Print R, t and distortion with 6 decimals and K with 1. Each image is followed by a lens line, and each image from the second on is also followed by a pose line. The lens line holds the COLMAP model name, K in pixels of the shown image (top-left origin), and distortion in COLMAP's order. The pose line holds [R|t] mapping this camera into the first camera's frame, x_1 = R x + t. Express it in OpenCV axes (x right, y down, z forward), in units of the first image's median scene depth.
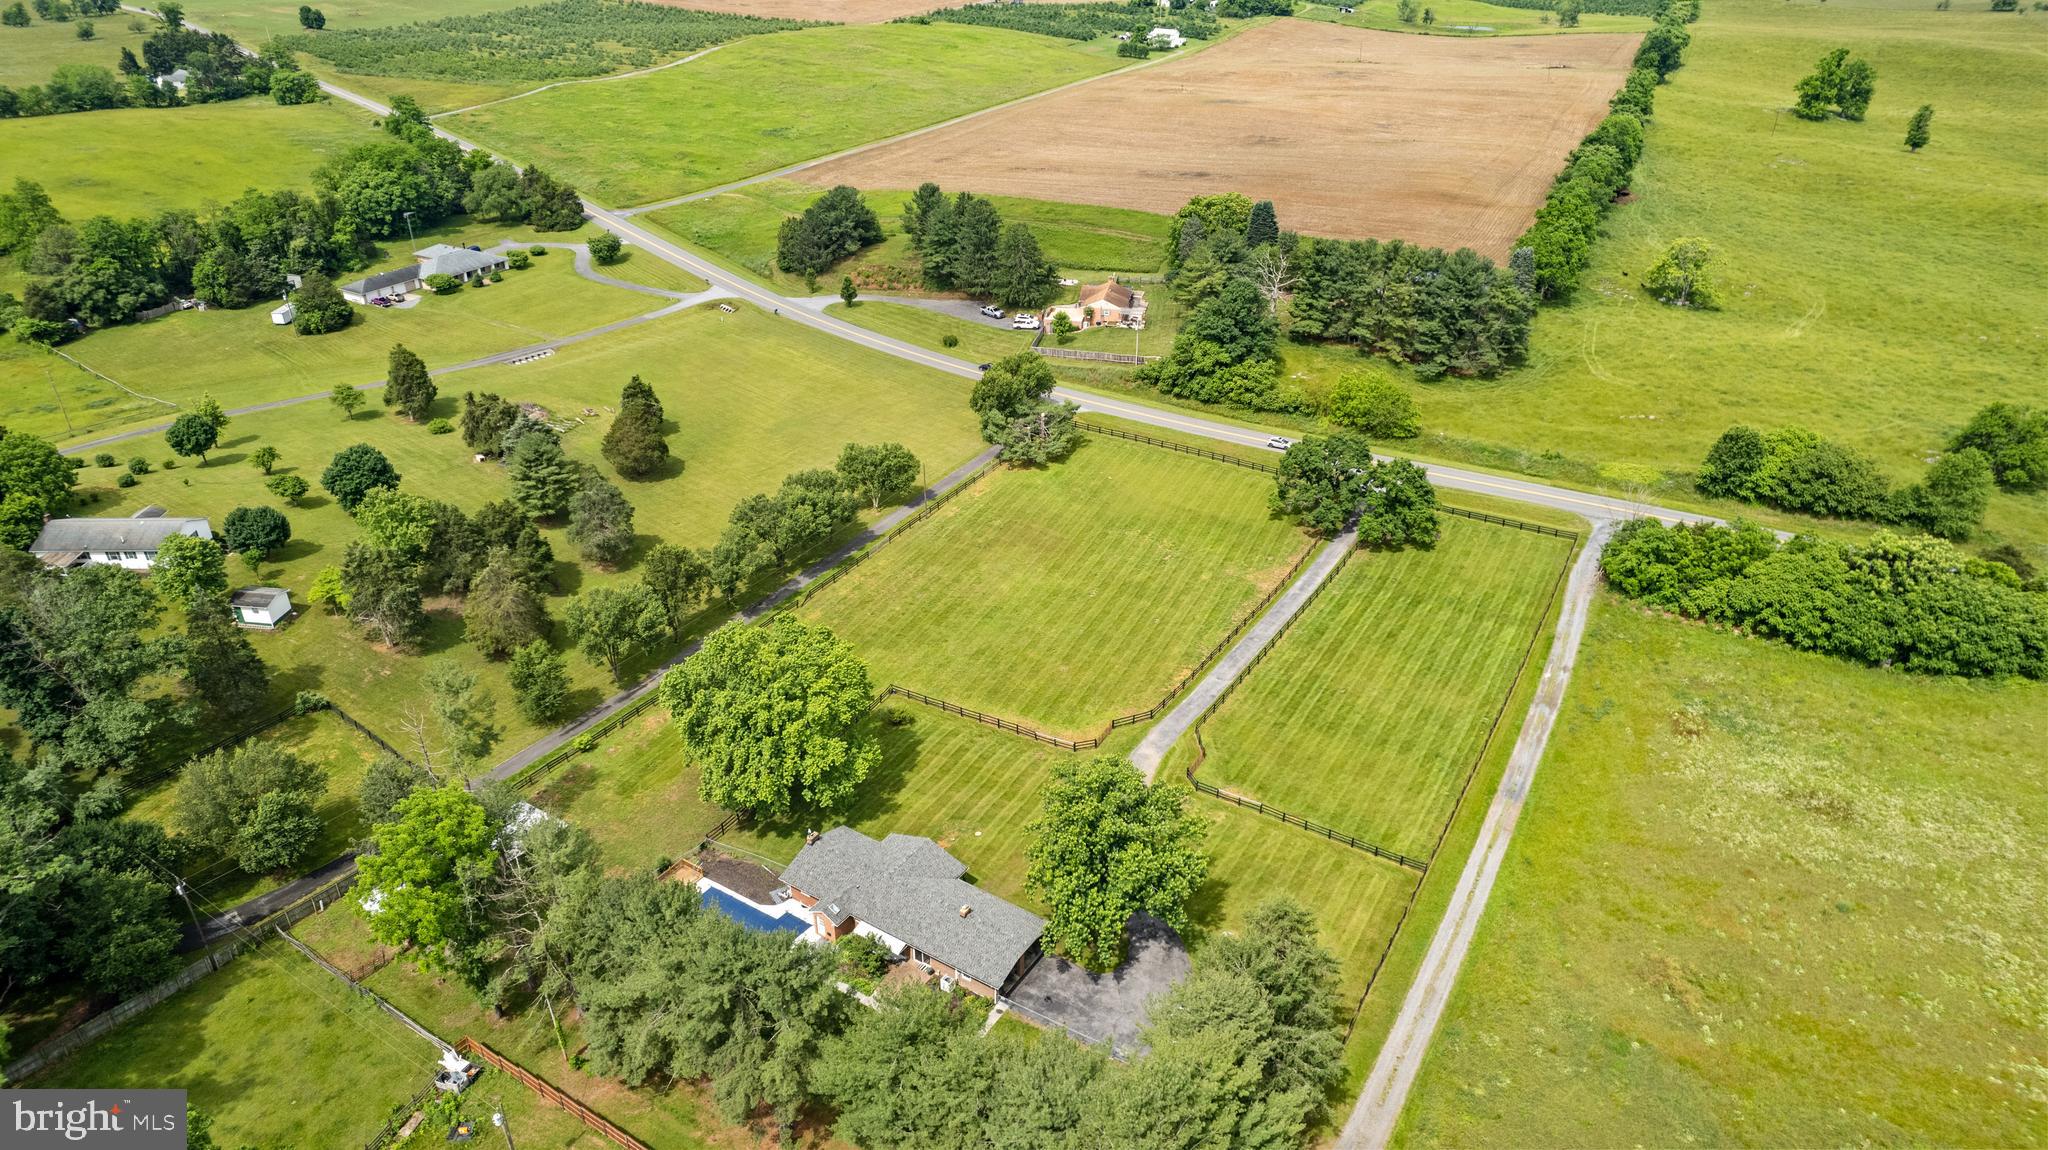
lens RADIAL K [[1331.6, 0, 1024.0], [0, 1331.6, 575.0], [0, 0, 1]] dist [-0.064306, 0.037688]
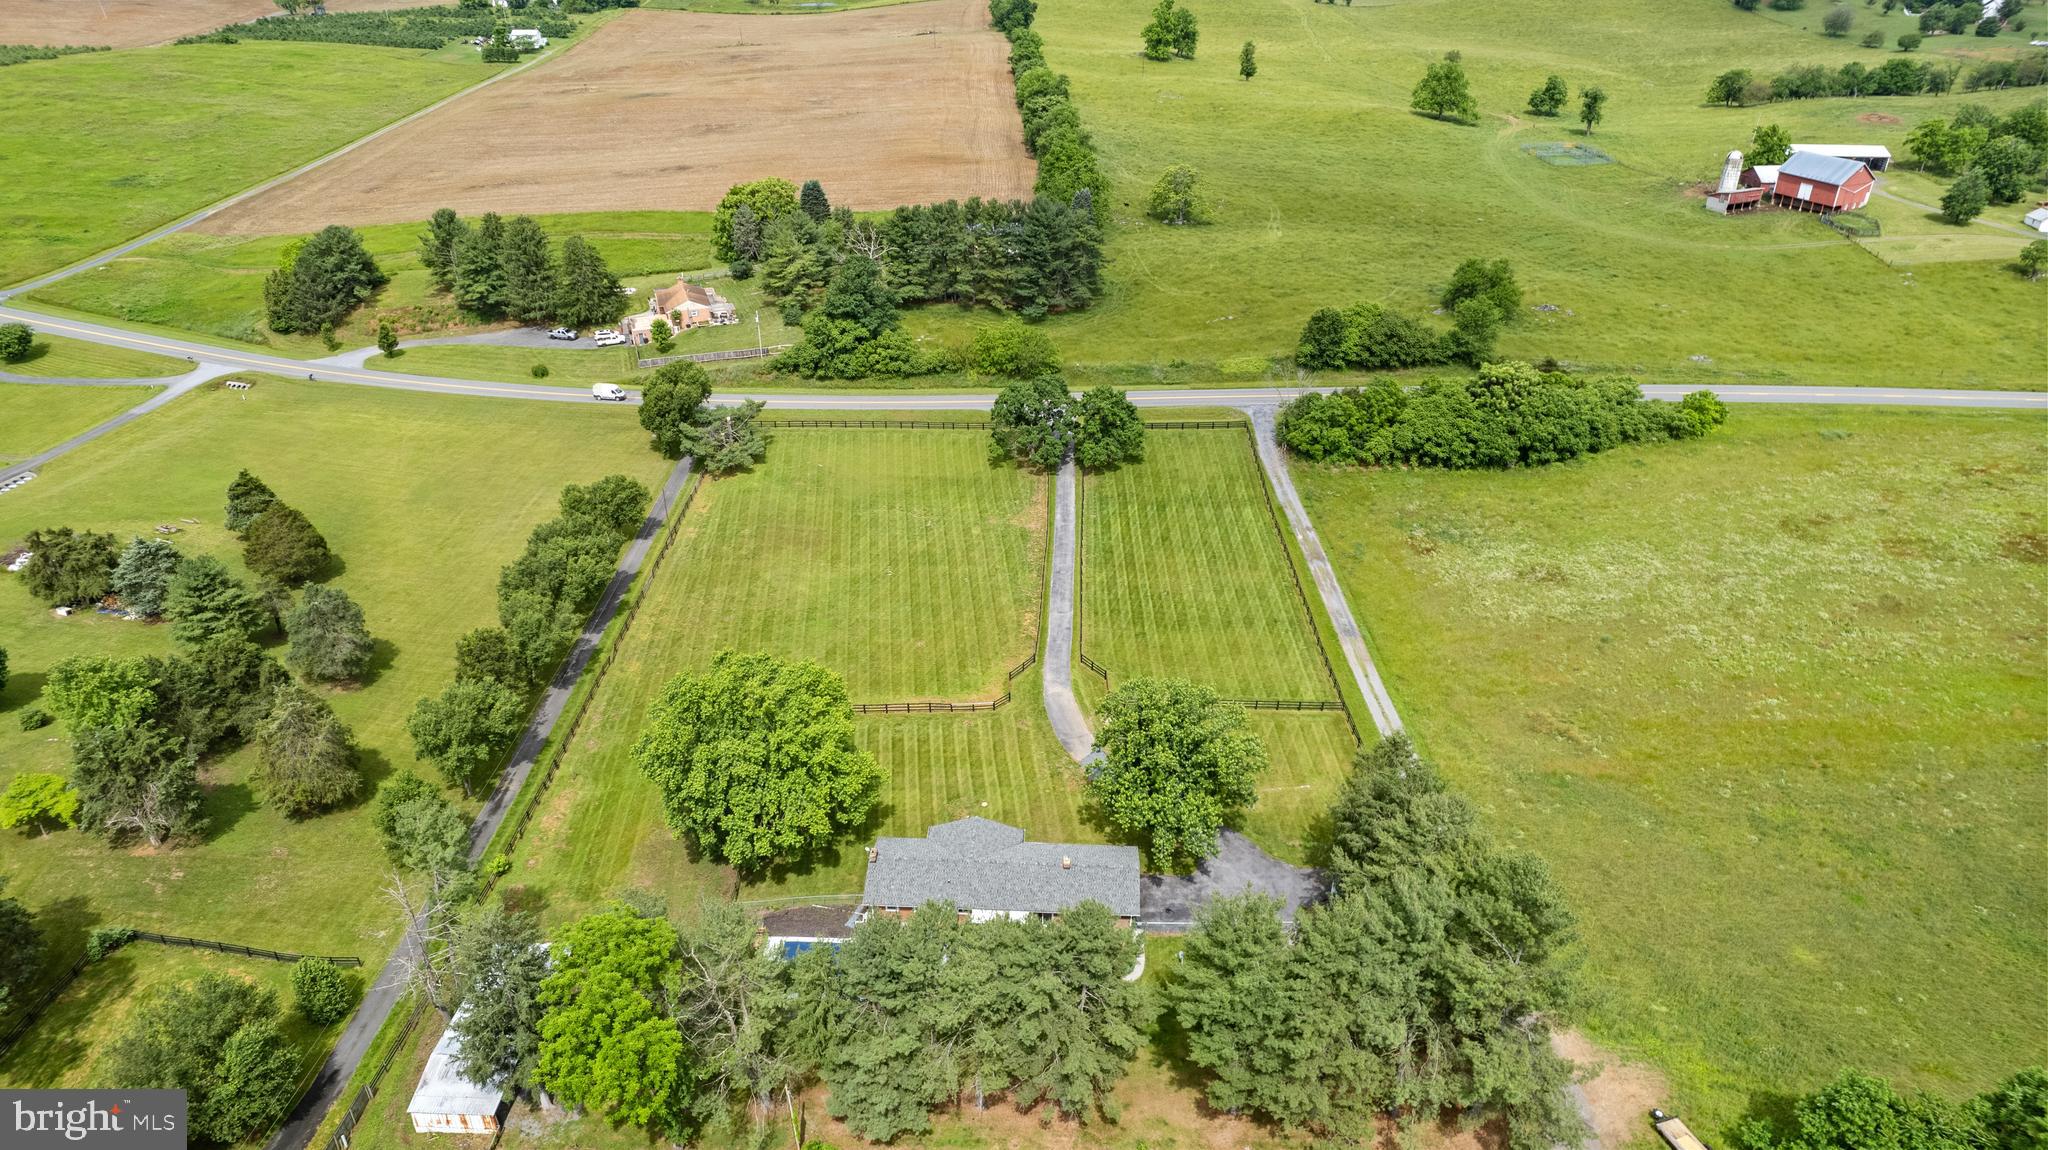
lens RADIAL K [[1331.6, 0, 1024.0], [0, 1331.6, 575.0], [0, 0, 1]] dist [-0.064306, 0.037688]
pose [[0.861694, -0.246221, 0.443688, -0.242231], [0.243074, 0.967827, 0.065010, -0.019275], [-0.445420, 0.051831, 0.893820, 0.041806]]
